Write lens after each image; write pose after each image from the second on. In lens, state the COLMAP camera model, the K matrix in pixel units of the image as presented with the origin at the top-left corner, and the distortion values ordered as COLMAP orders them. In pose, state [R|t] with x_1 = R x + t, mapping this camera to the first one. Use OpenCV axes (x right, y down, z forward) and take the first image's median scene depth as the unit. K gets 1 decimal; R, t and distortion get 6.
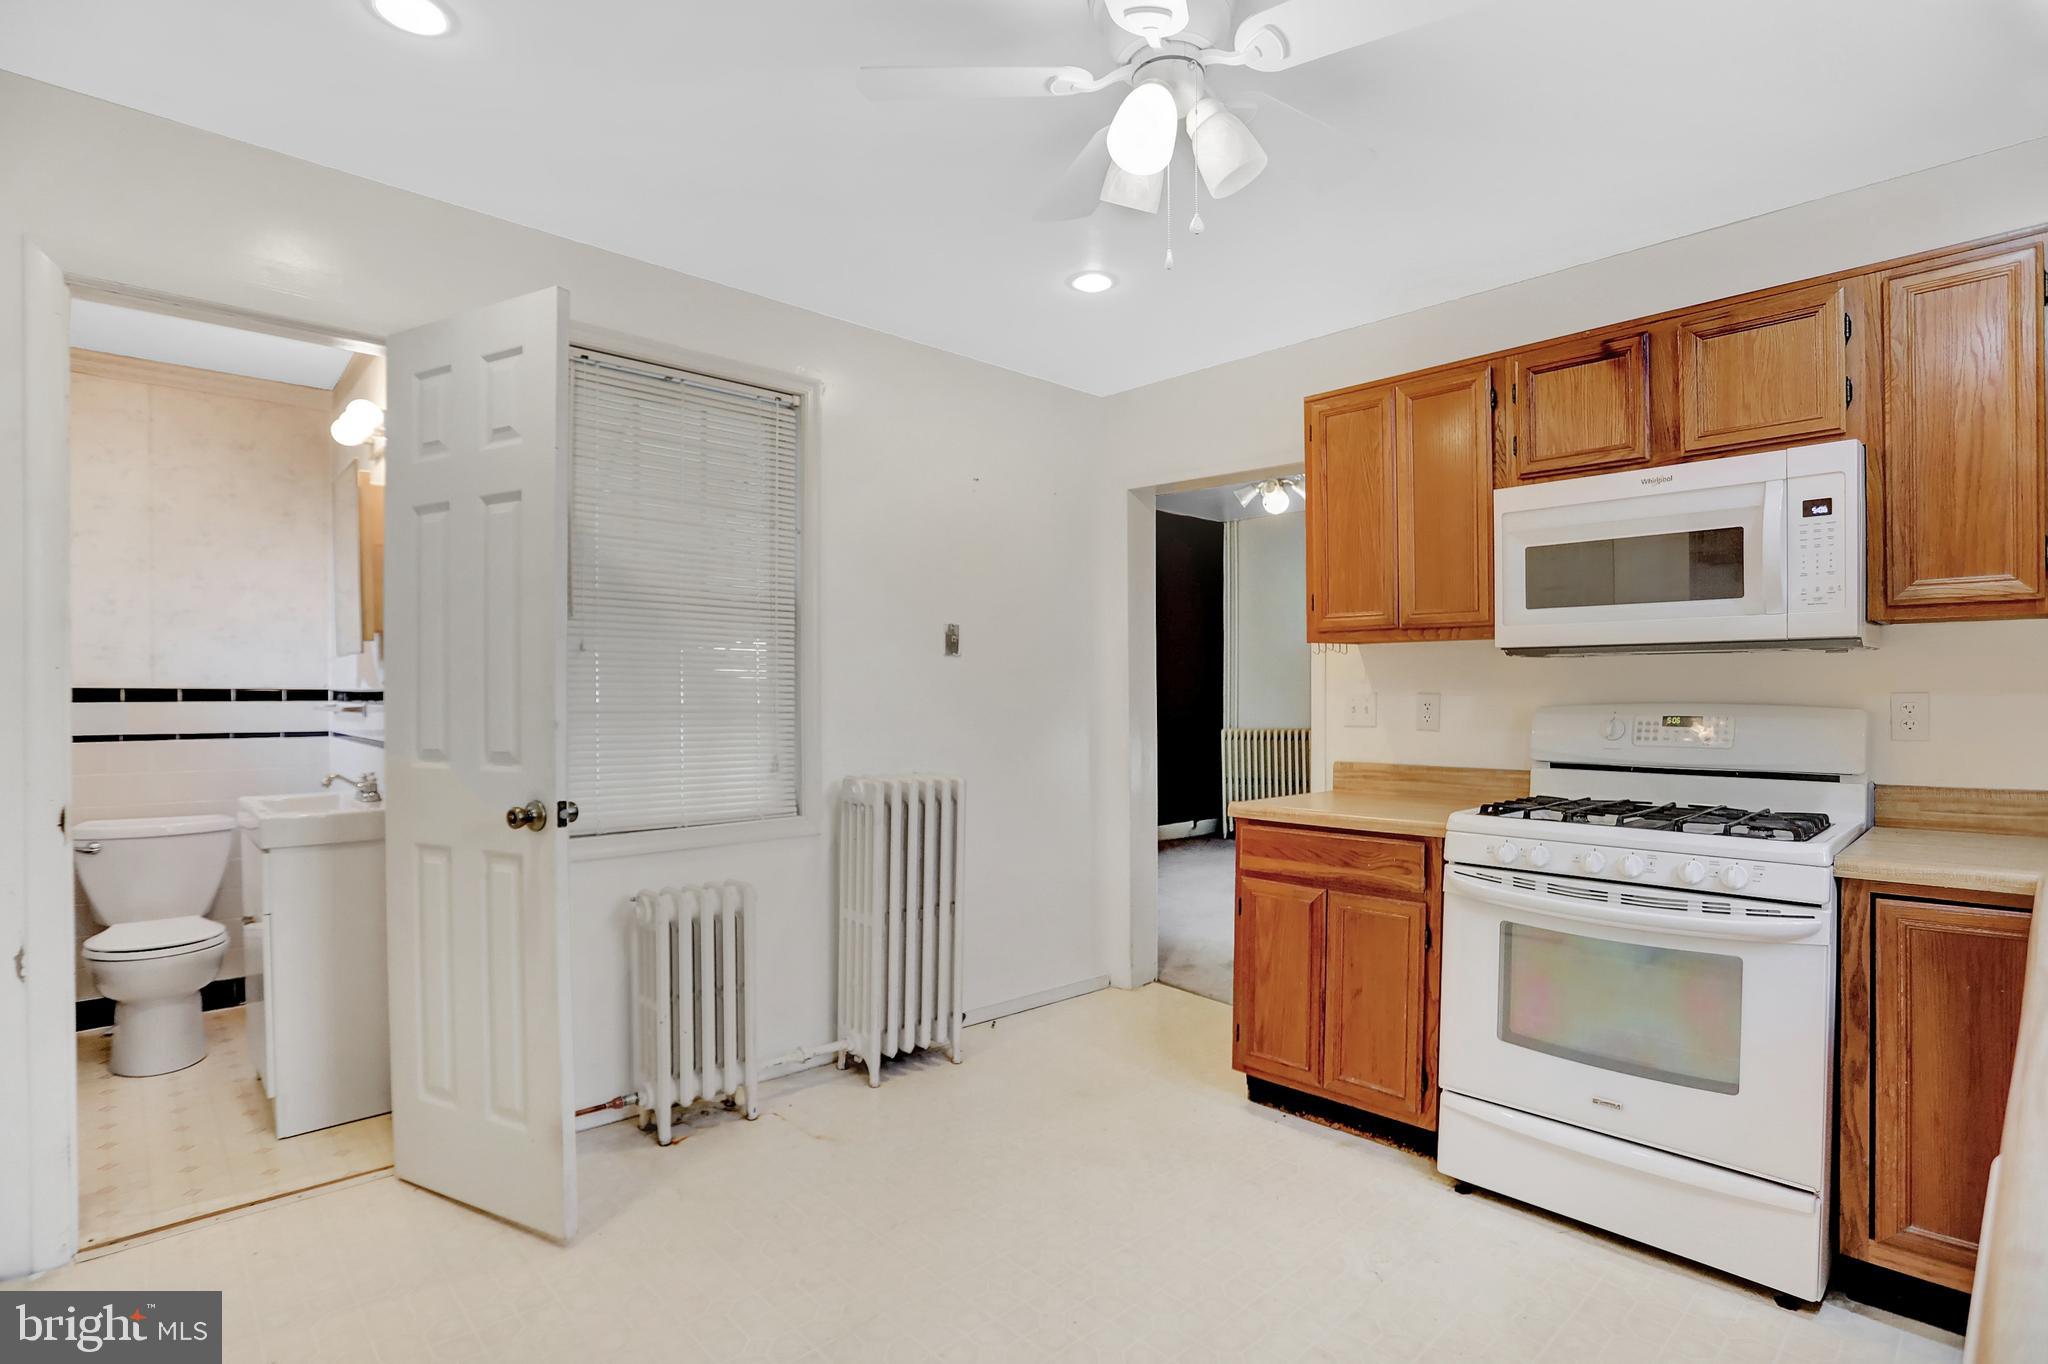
lens RADIAL K [[1036.7, 0, 1023.6], [0, 1036.7, 688.7], [0, 0, 1]] dist [-0.000160, 0.000582]
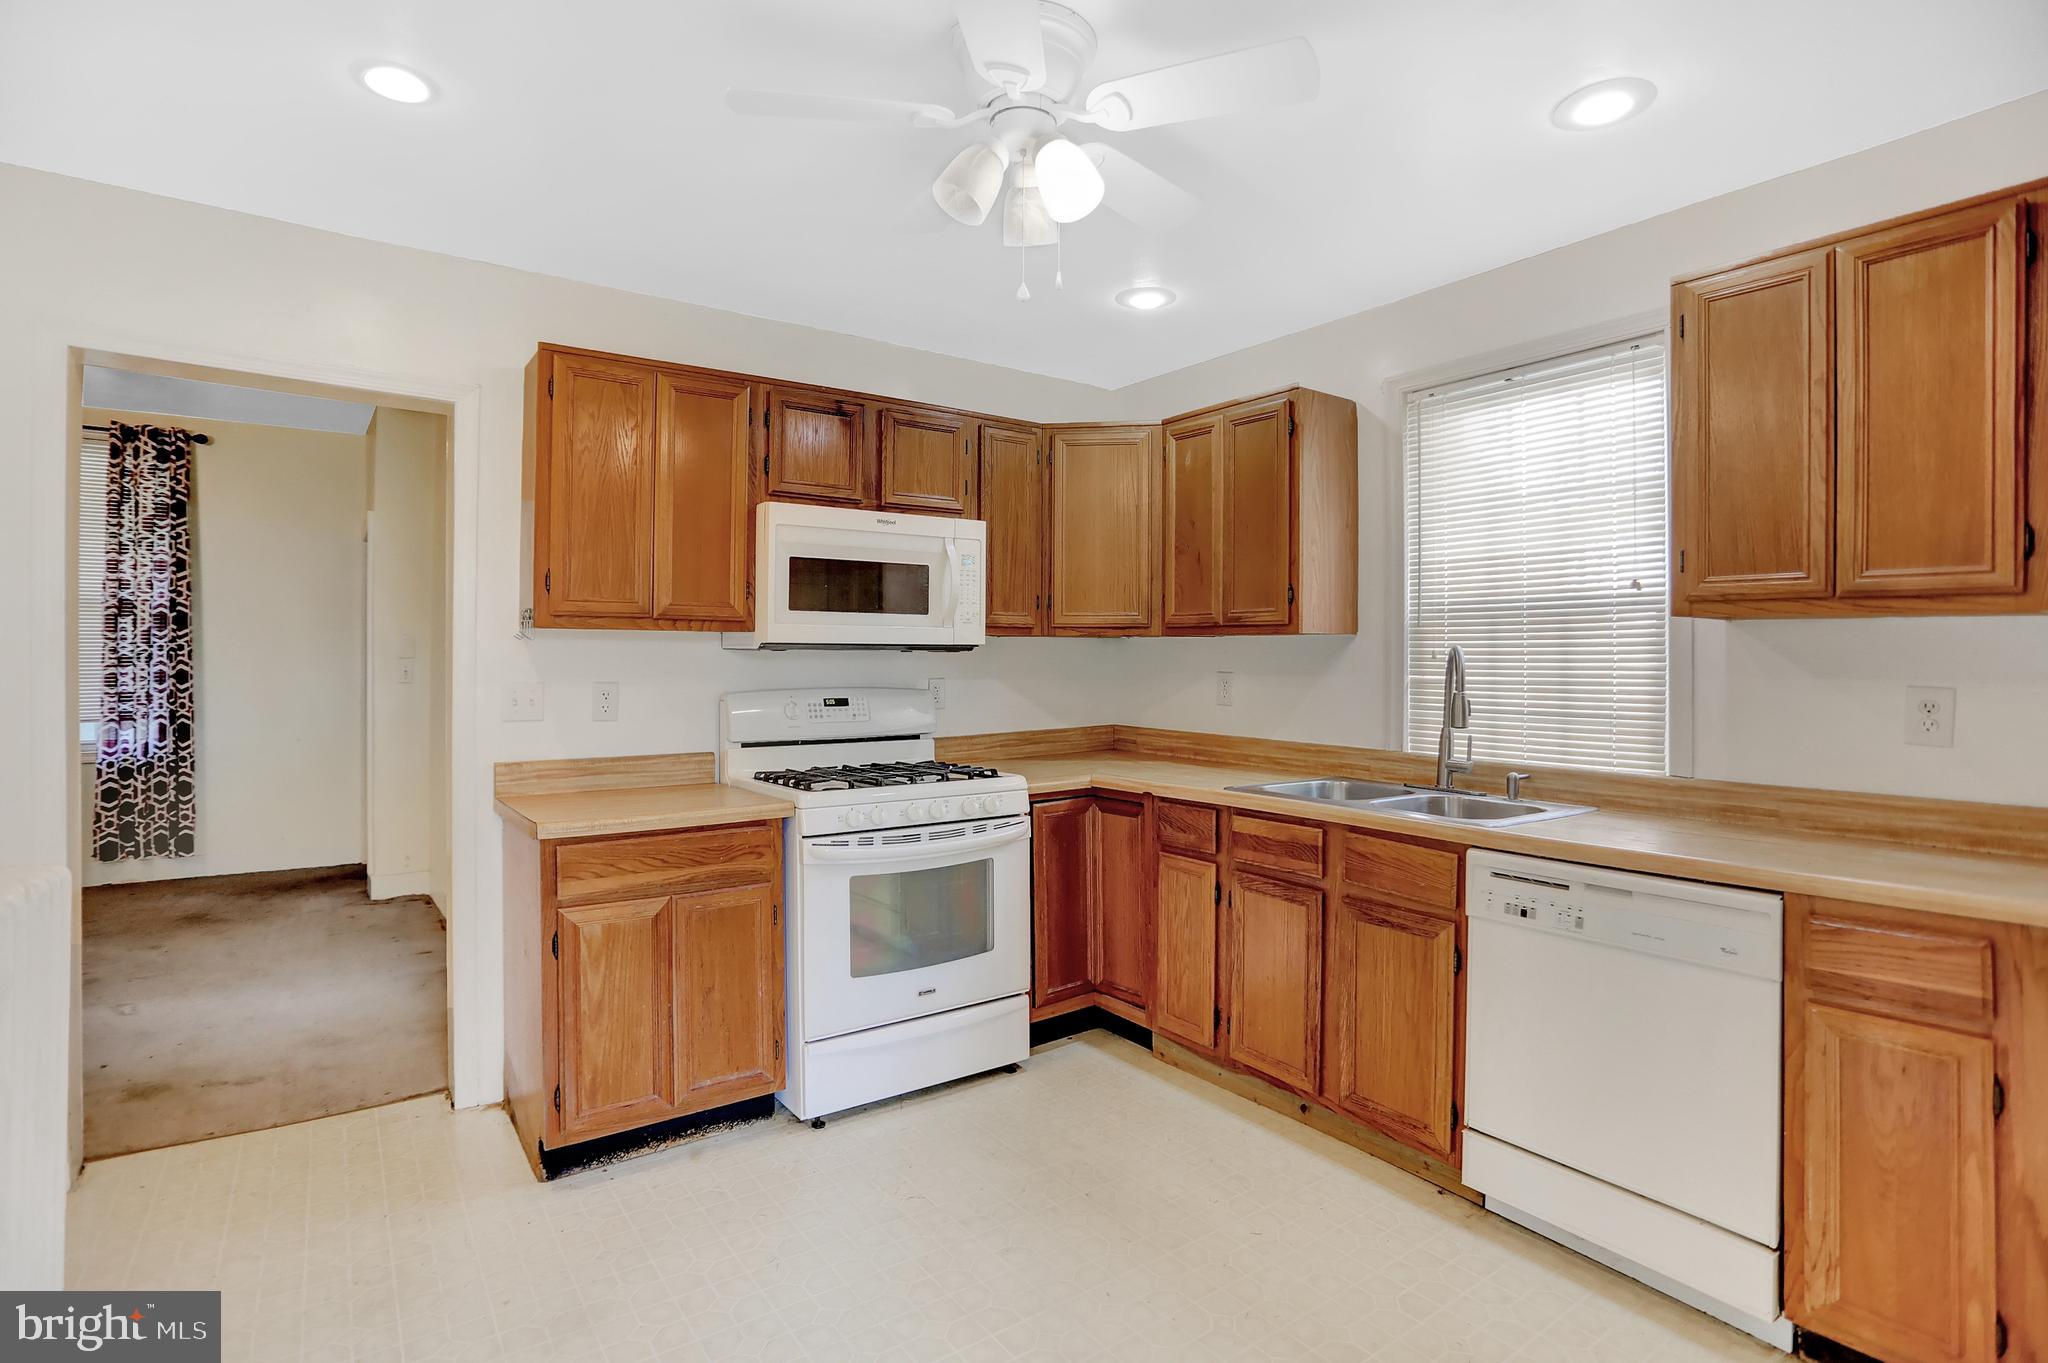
lens RADIAL K [[1018.0, 0, 1022.9], [0, 1018.0, 662.4], [0, 0, 1]] dist [0.000822, 0.000464]
pose [[0.141789, 0.002118, 0.989895, -0.630464], [-0.005983, 0.999981, -0.001283, -0.019724], [-0.989879, -0.005740, 0.141799, 0.612061]]
